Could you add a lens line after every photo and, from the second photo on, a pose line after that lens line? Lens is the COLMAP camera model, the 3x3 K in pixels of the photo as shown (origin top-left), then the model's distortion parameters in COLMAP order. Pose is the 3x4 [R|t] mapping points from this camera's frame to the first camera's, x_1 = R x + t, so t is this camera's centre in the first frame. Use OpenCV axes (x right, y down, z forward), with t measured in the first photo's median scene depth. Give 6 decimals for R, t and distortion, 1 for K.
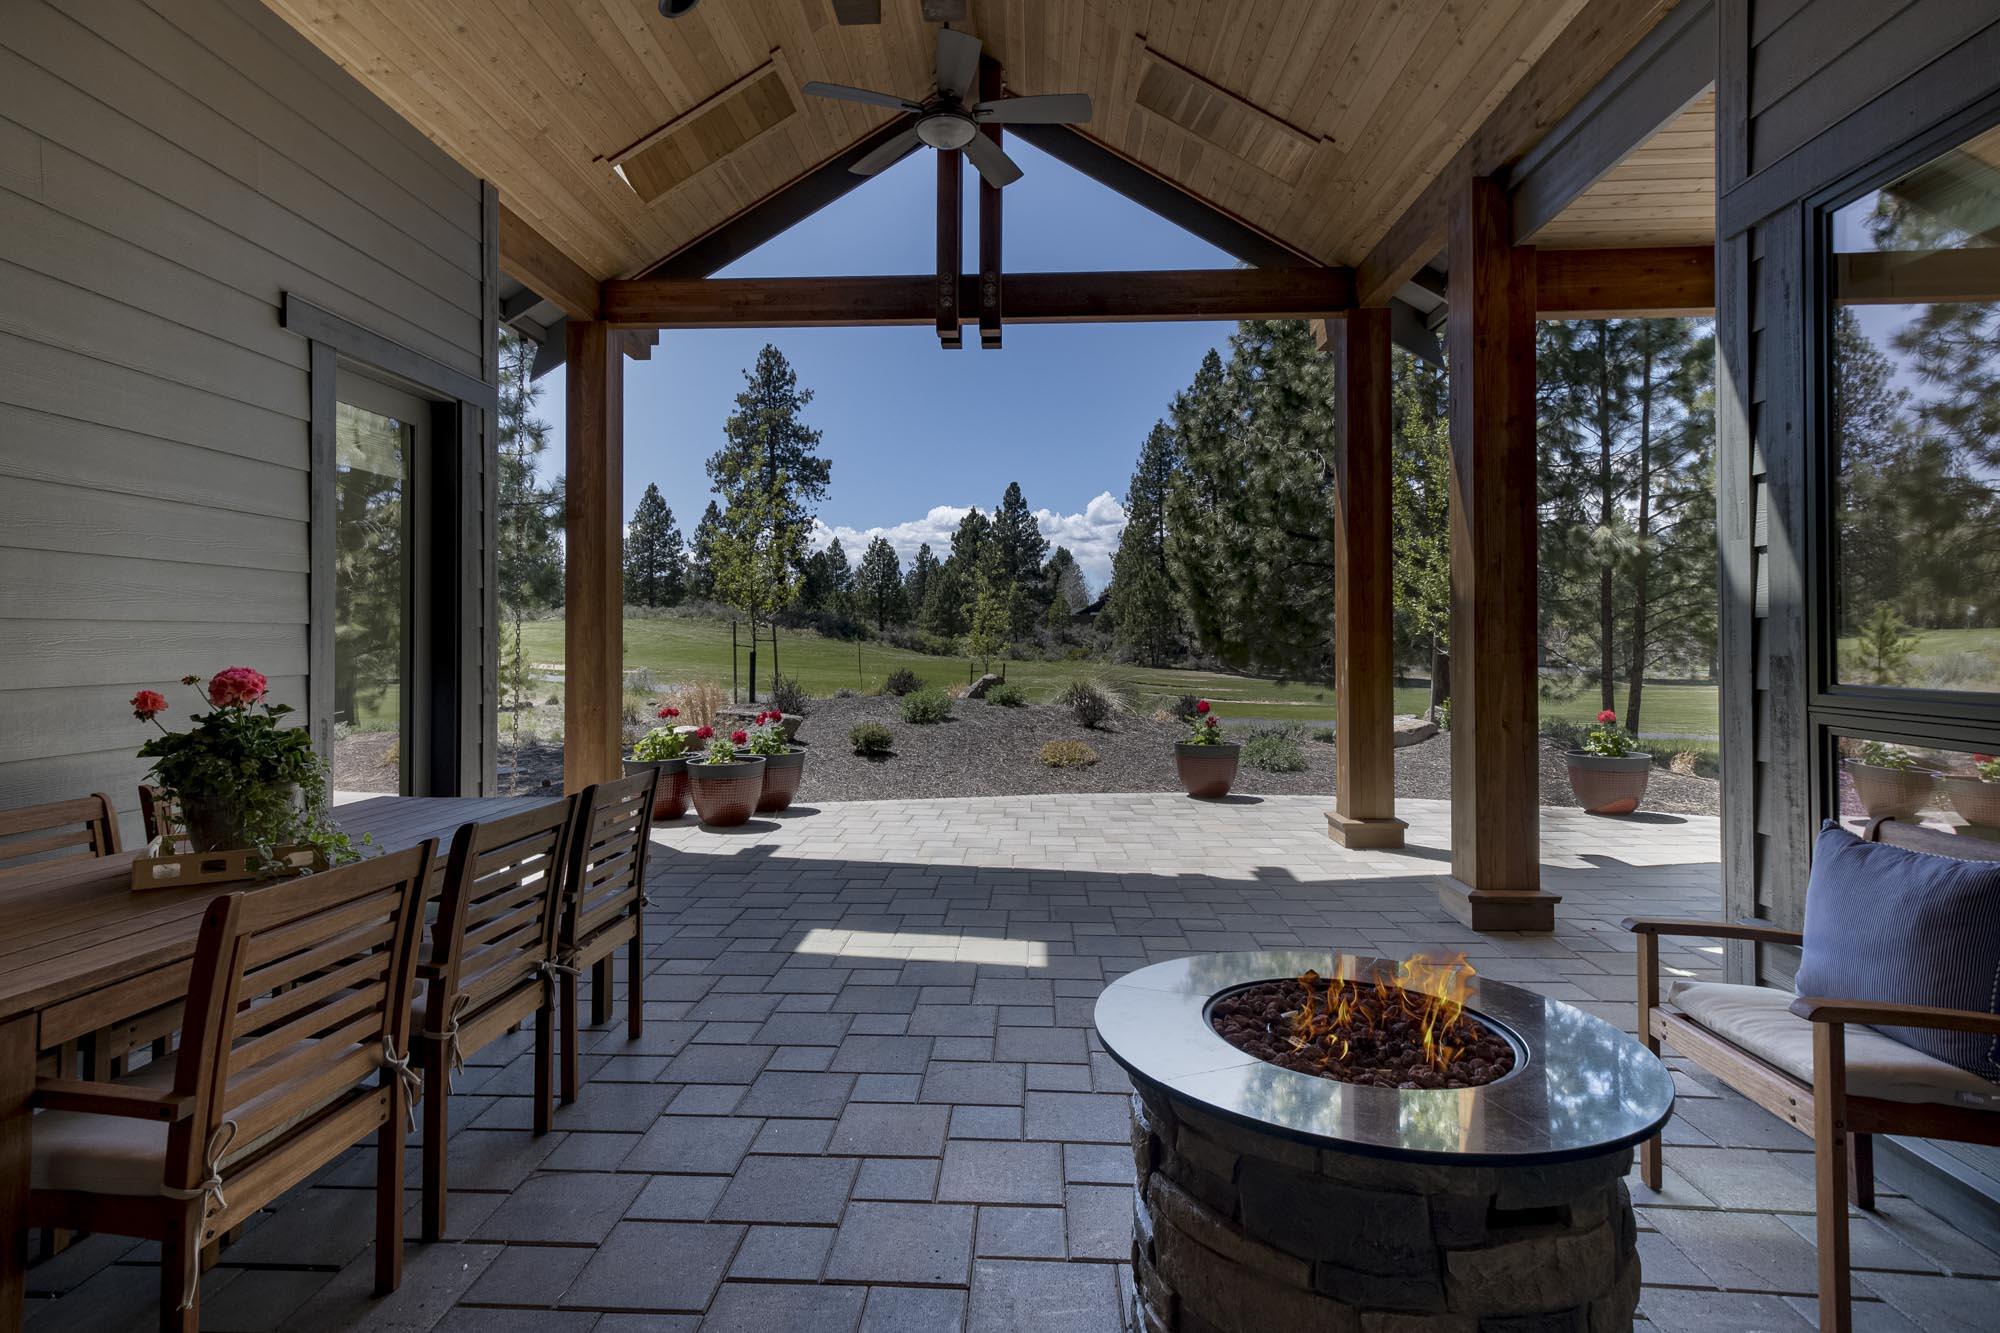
lens RADIAL K [[990.8, 0, 994.4], [0, 990.8, 630.5], [0, 0, 1]] dist [0.000206, 0.000302]
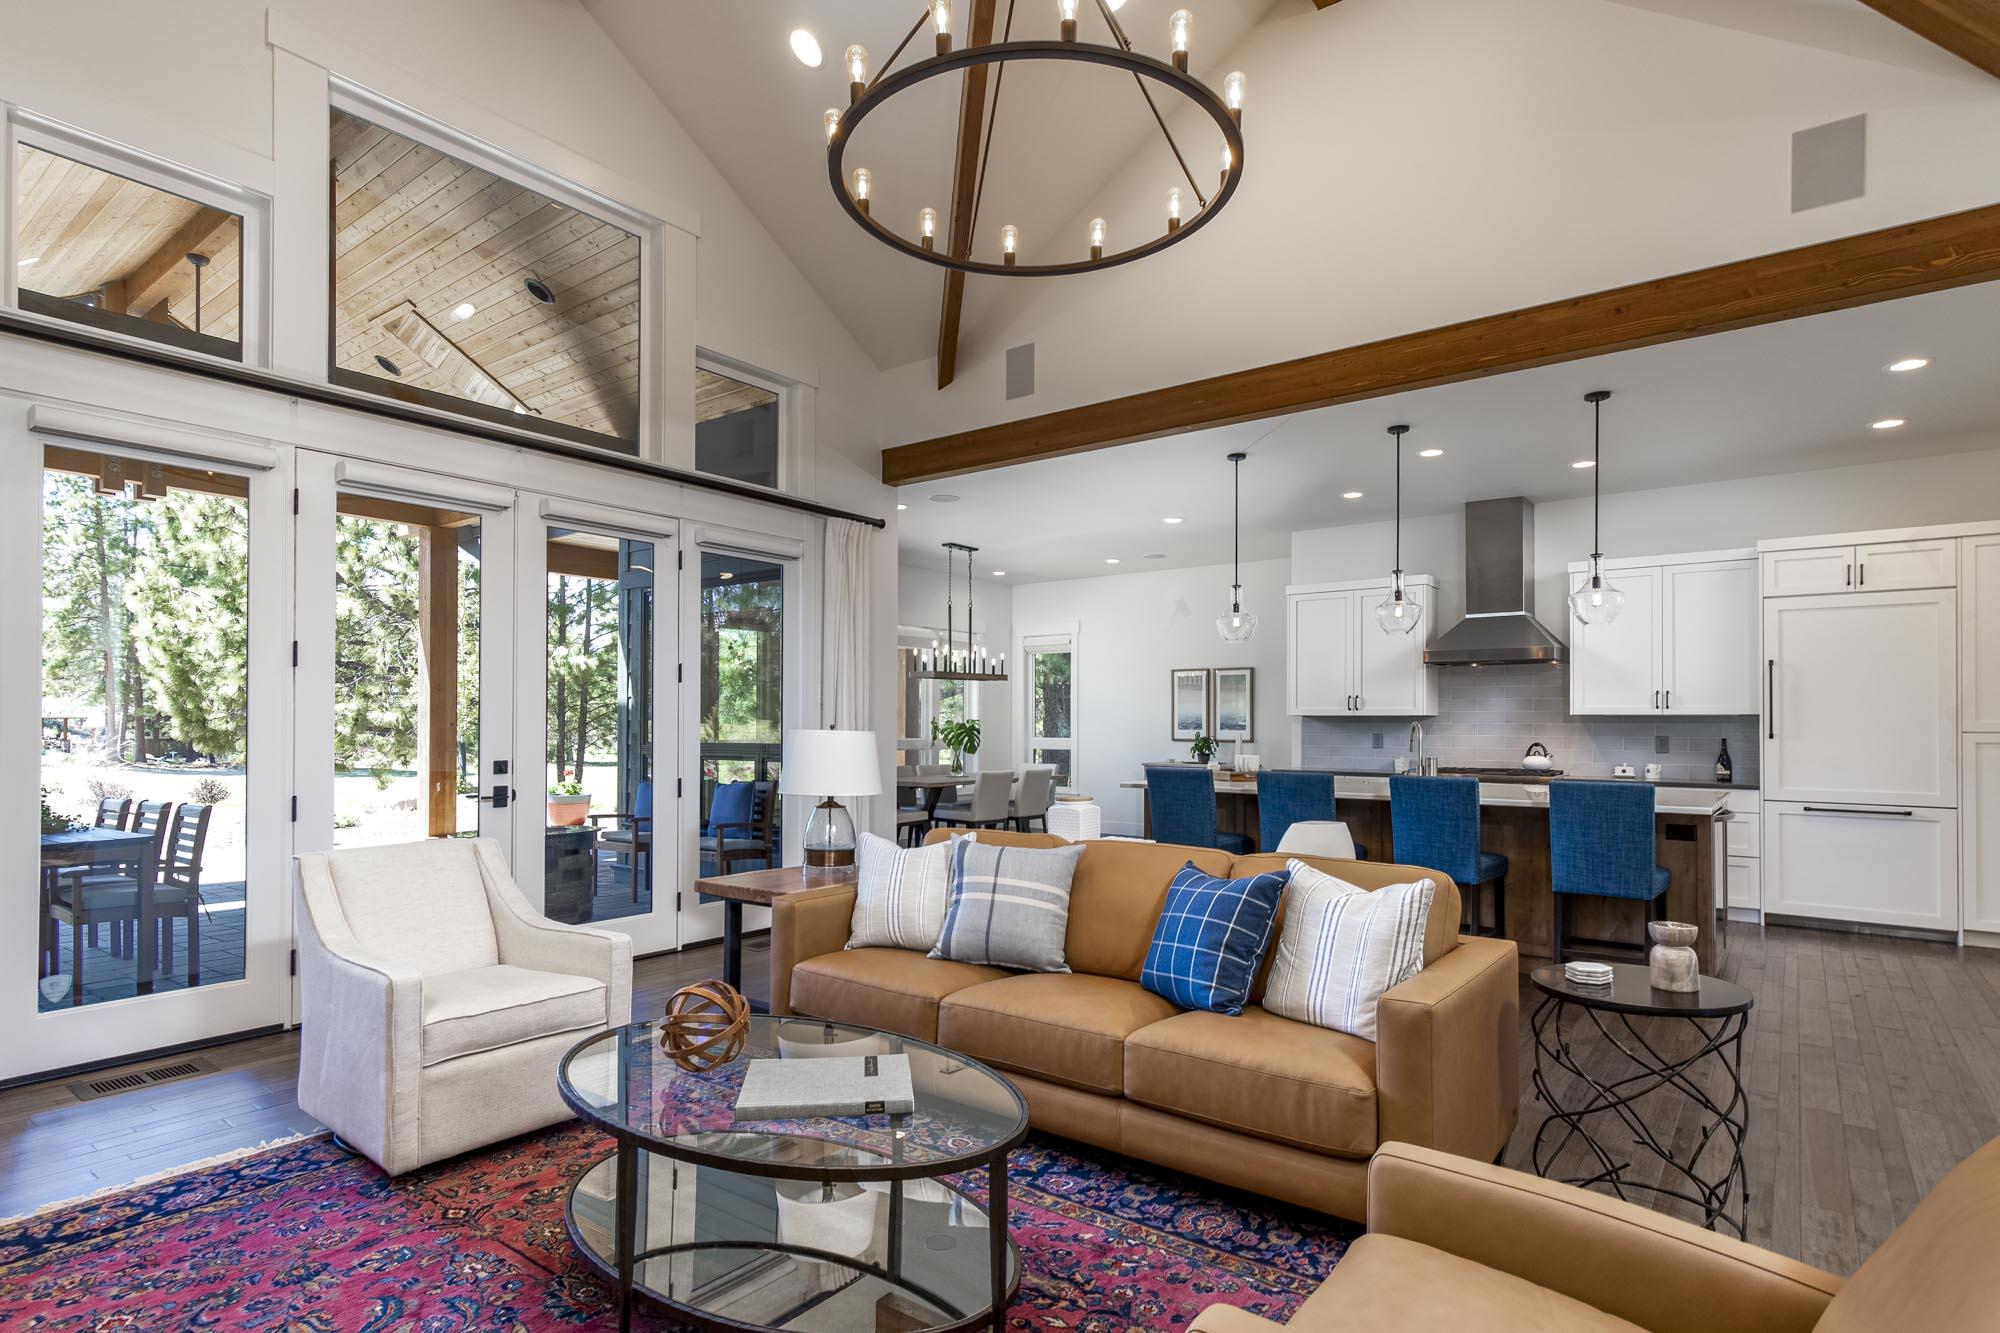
lens RADIAL K [[1031.5, 0, 996.5], [0, 1031.5, 715.4], [0, 0, 1]] dist [0.000201, 0.000170]
pose [[0.567988, 0.009944, 0.822977, -0.183245], [-0.013224, 0.999908, -0.002955, -0.010302], [-0.822931, -0.009205, 0.568067, -0.259604]]
